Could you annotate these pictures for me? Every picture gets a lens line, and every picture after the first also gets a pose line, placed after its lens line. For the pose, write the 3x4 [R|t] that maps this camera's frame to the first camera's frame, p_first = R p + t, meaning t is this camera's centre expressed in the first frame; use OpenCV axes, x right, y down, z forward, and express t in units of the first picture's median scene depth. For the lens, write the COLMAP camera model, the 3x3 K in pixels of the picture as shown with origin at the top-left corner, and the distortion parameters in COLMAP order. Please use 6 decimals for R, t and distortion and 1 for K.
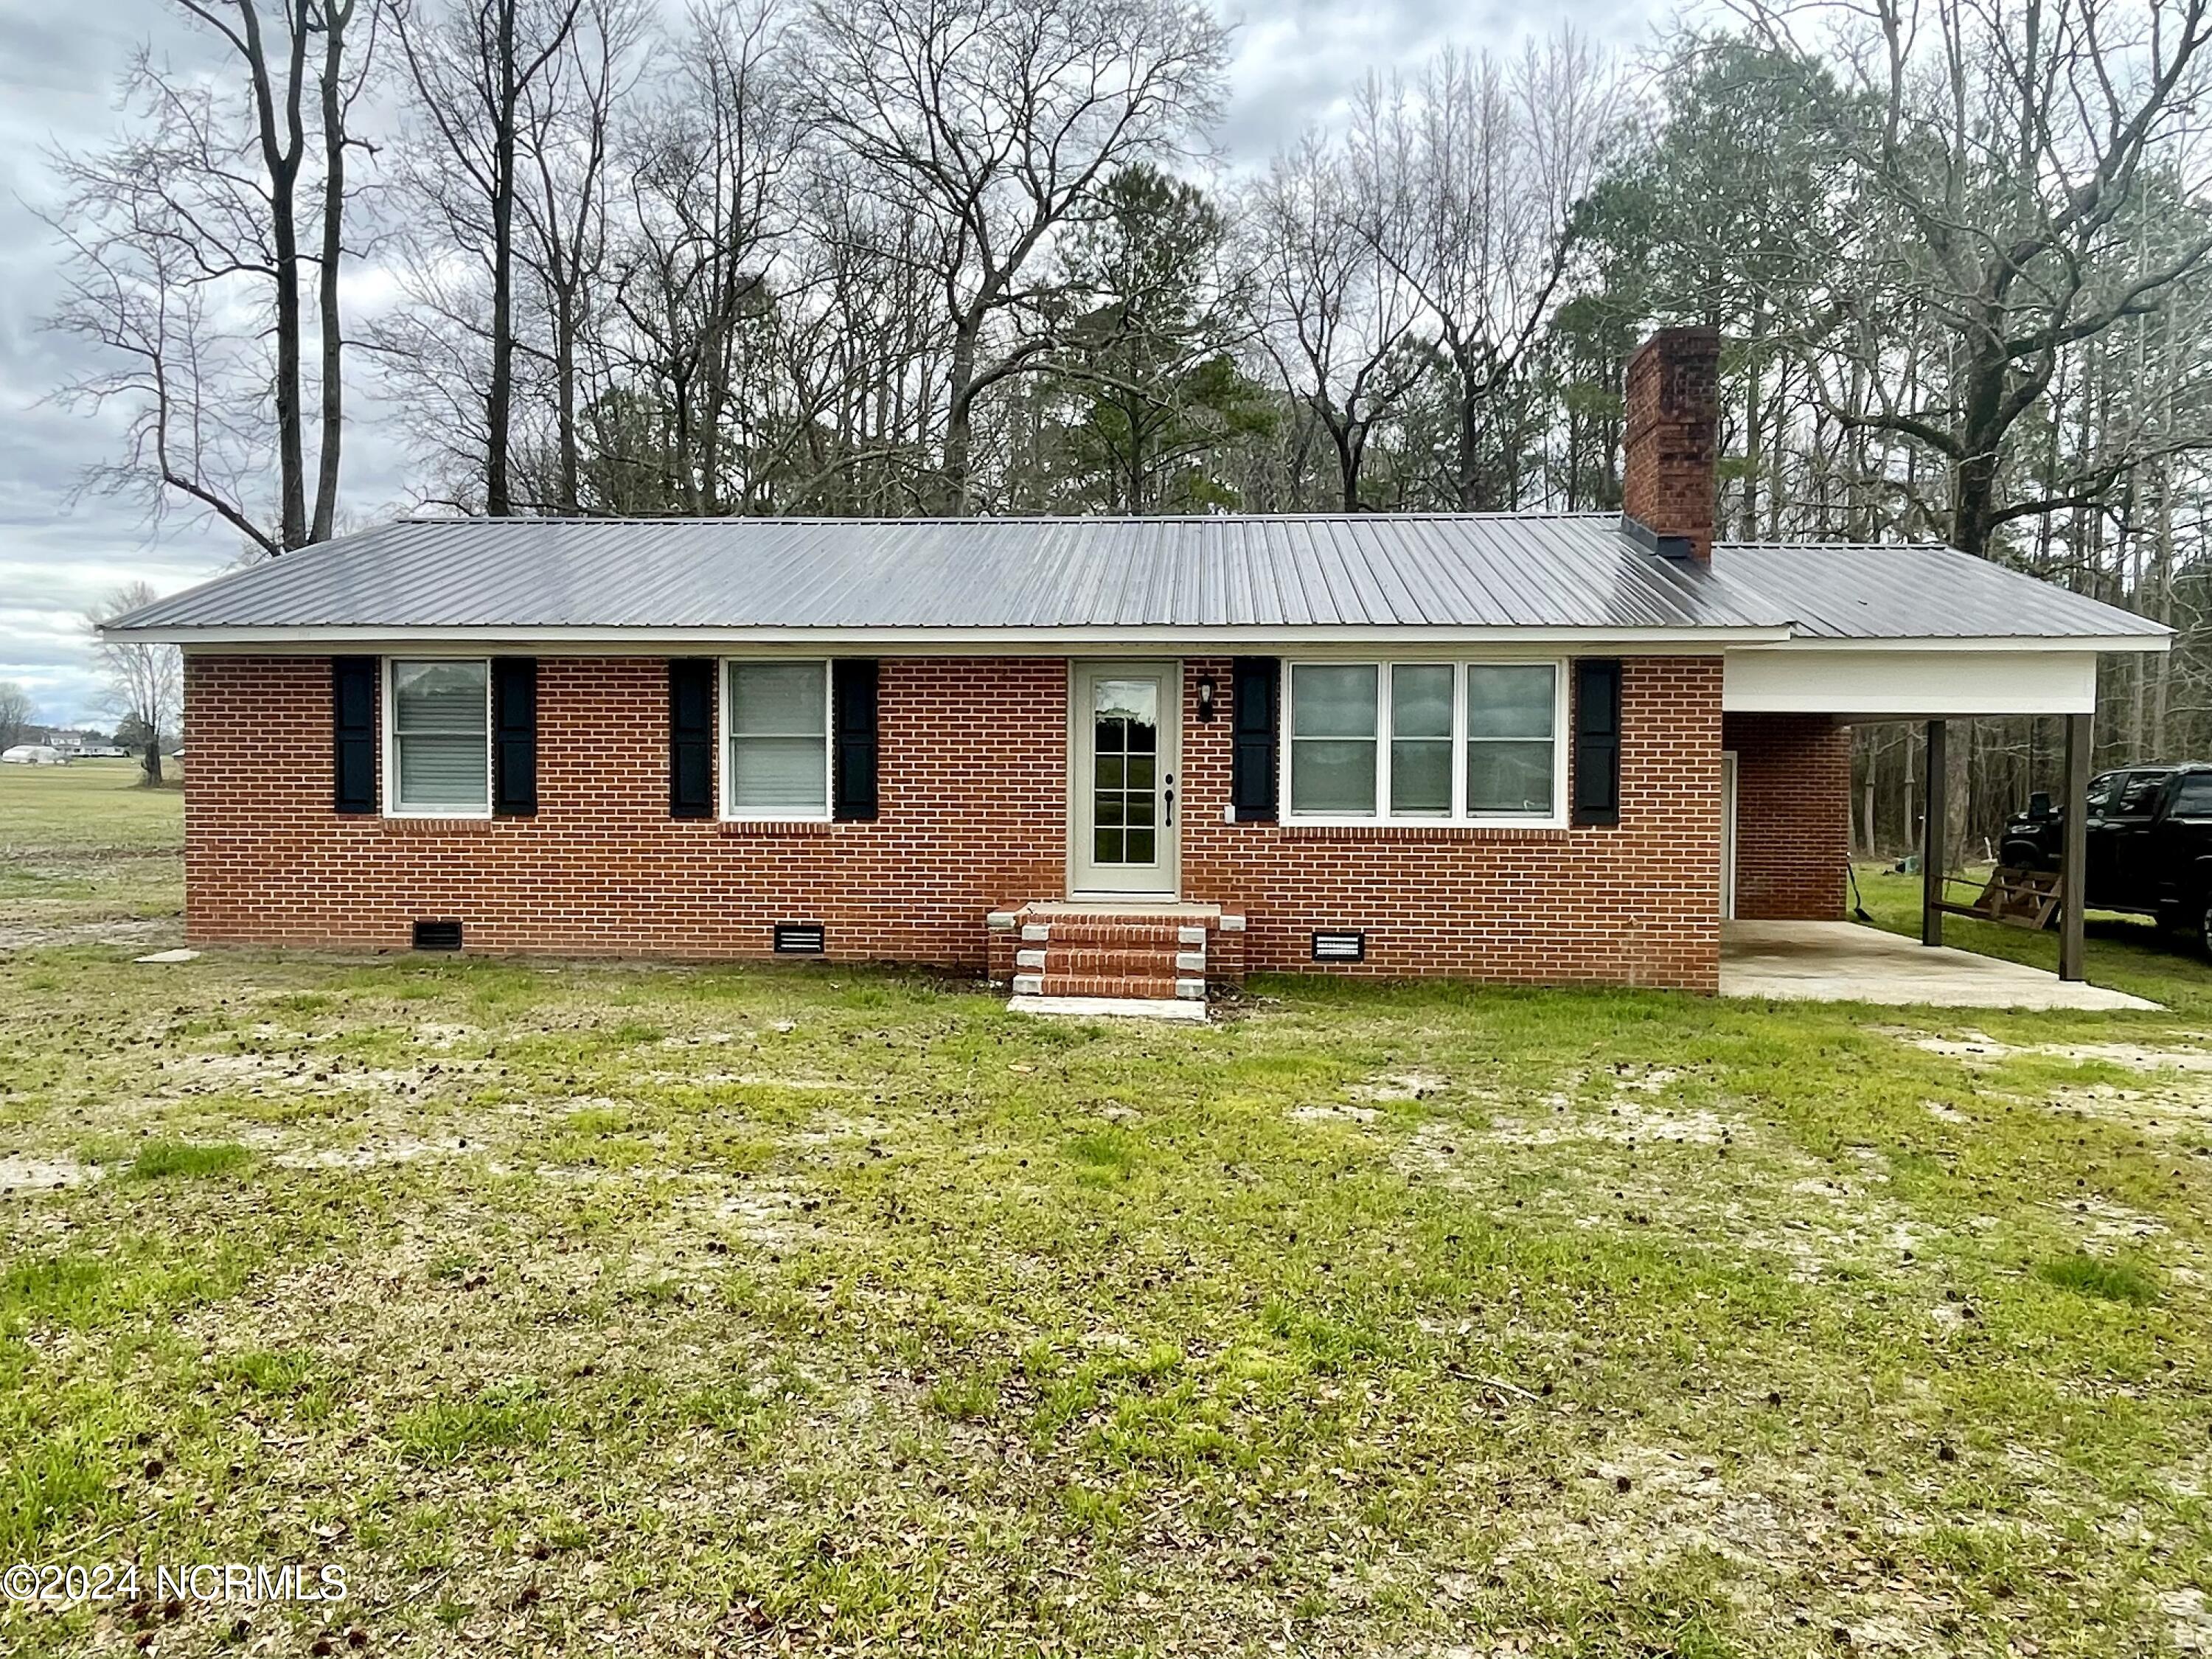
lens RADIAL K [[1631.6, 0, 1106.0], [0, 1631.6, 829.5], [0, 0, 1]] dist [-0.003823, -0.004096]
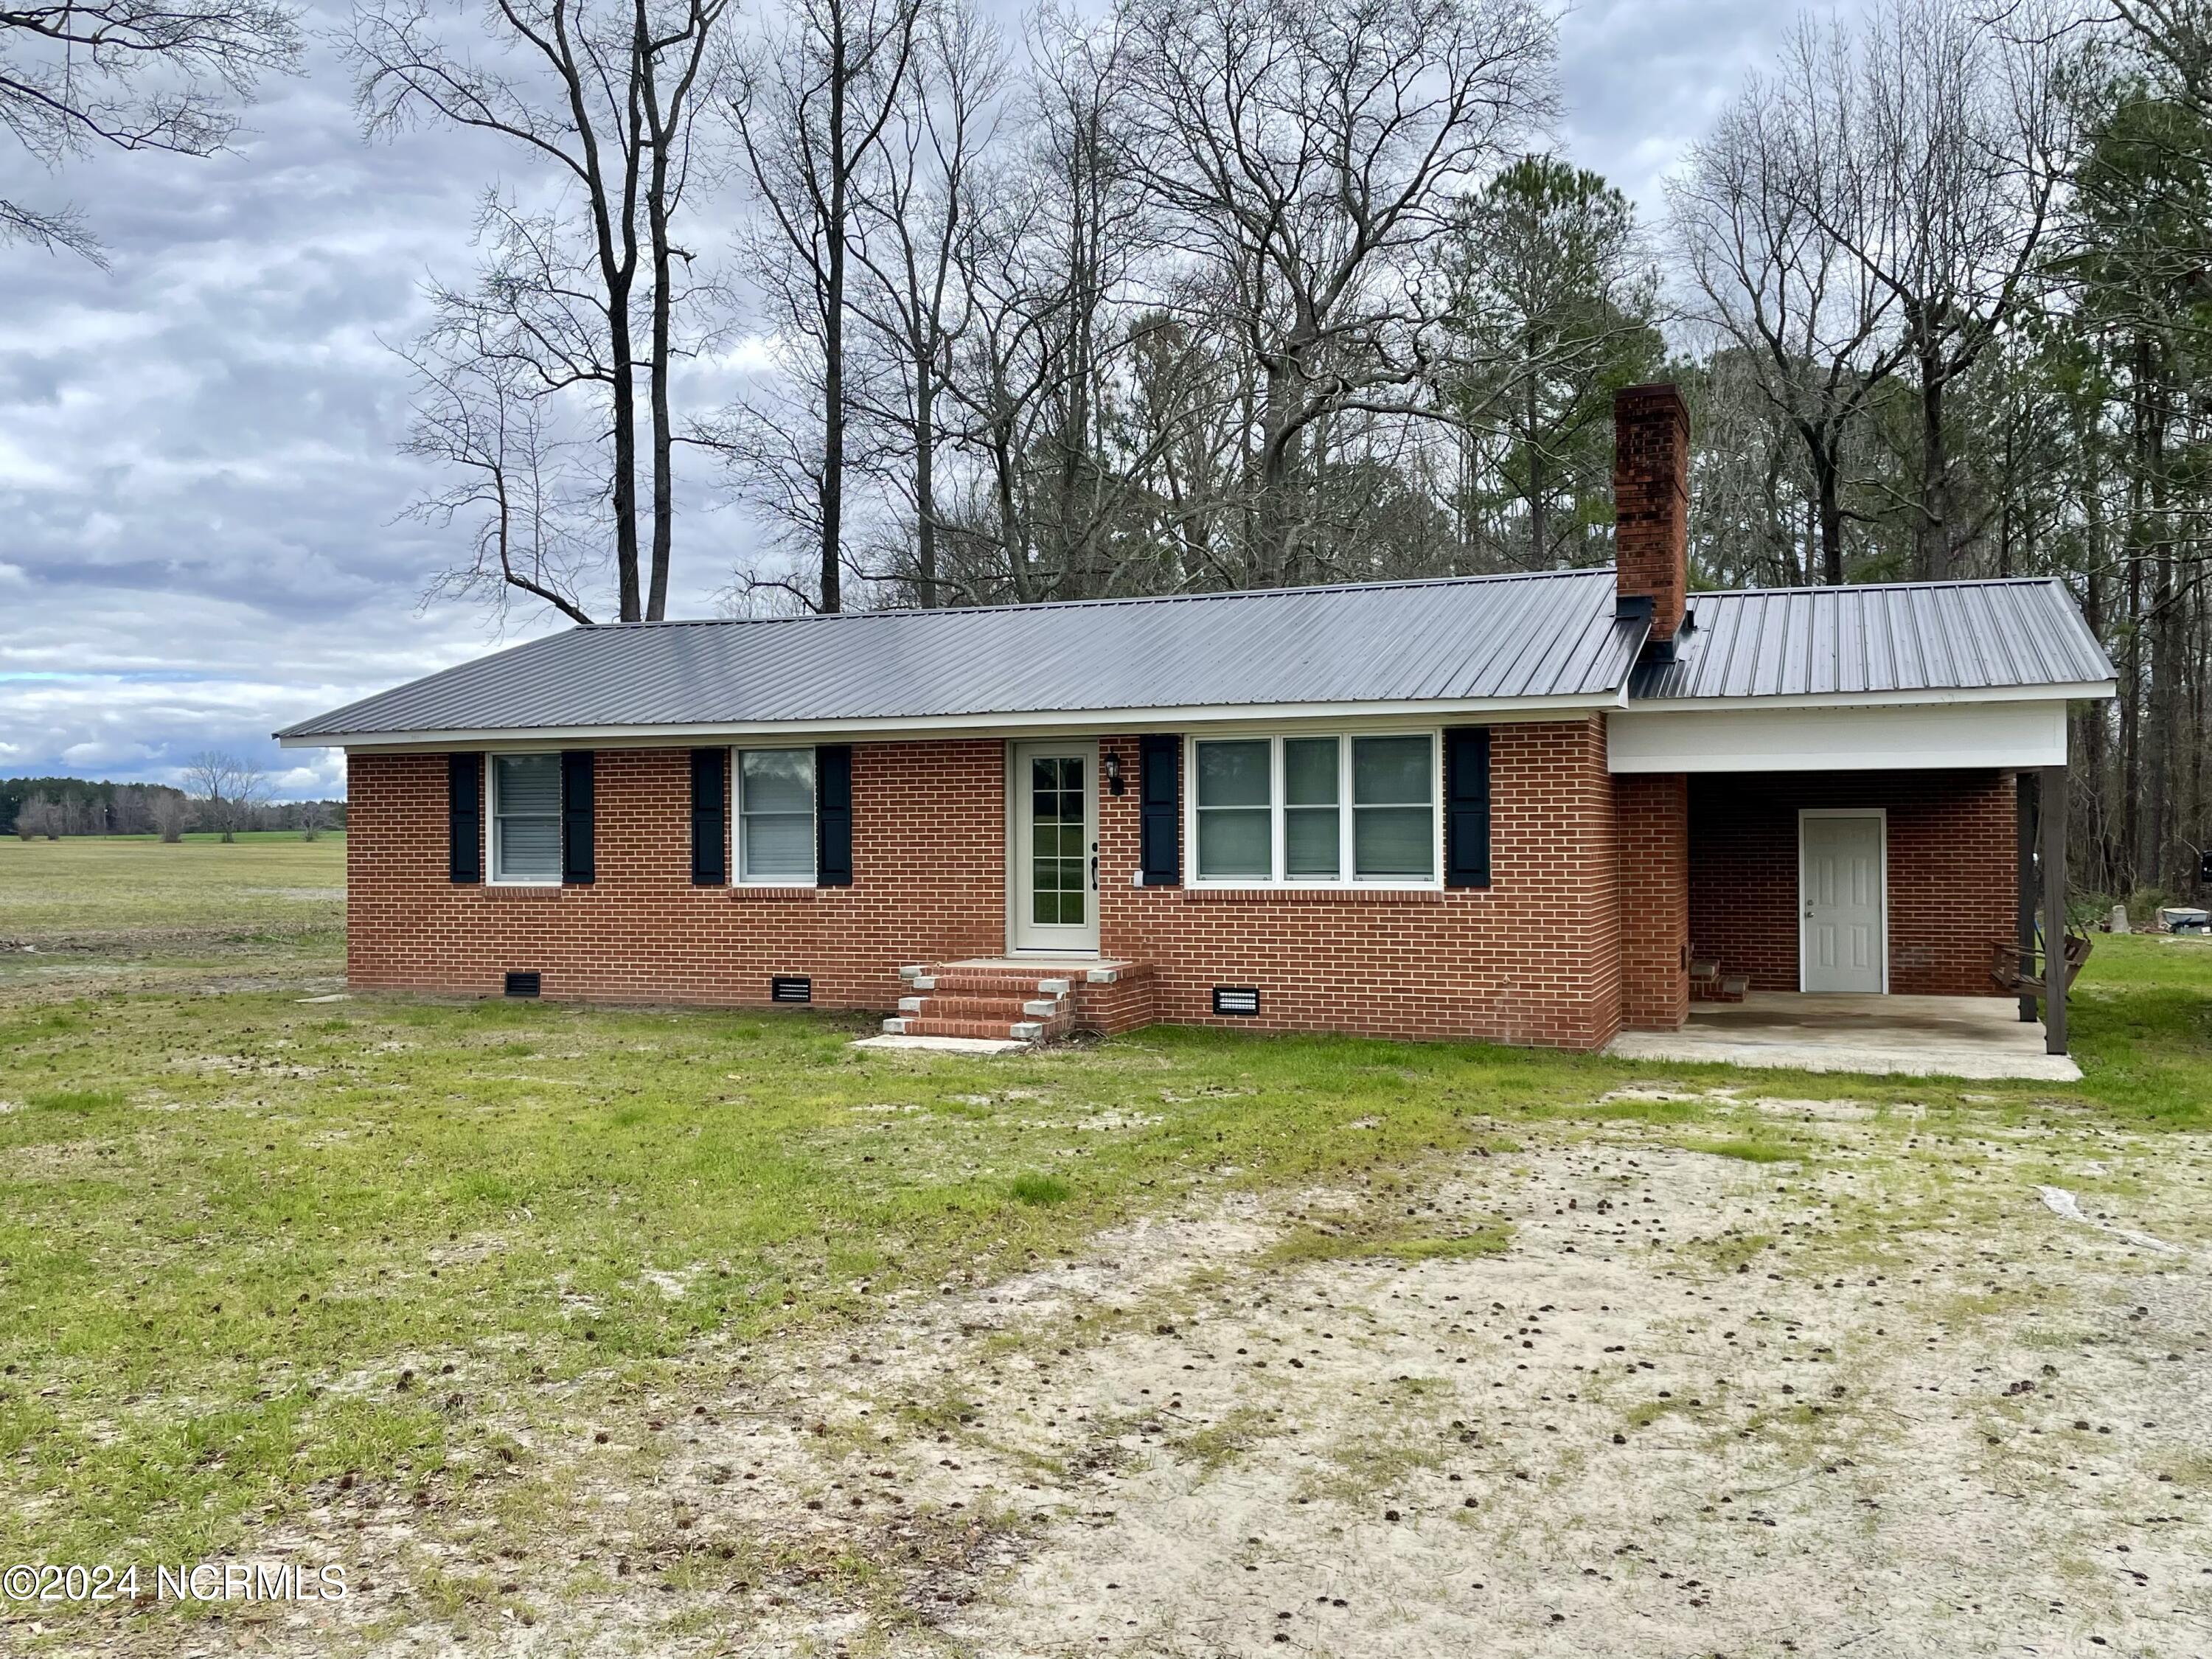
lens RADIAL K [[1892.7, 0, 1106.0], [0, 1892.7, 829.5], [0, 0, 1]] dist [0.050720, -0.004624]
pose [[0.955405, -0.013486, -0.294991, 0.418981], [0.001601, 0.999179, -0.040492, 0.008851], [0.295294, 0.038214, 0.954642, -0.212628]]
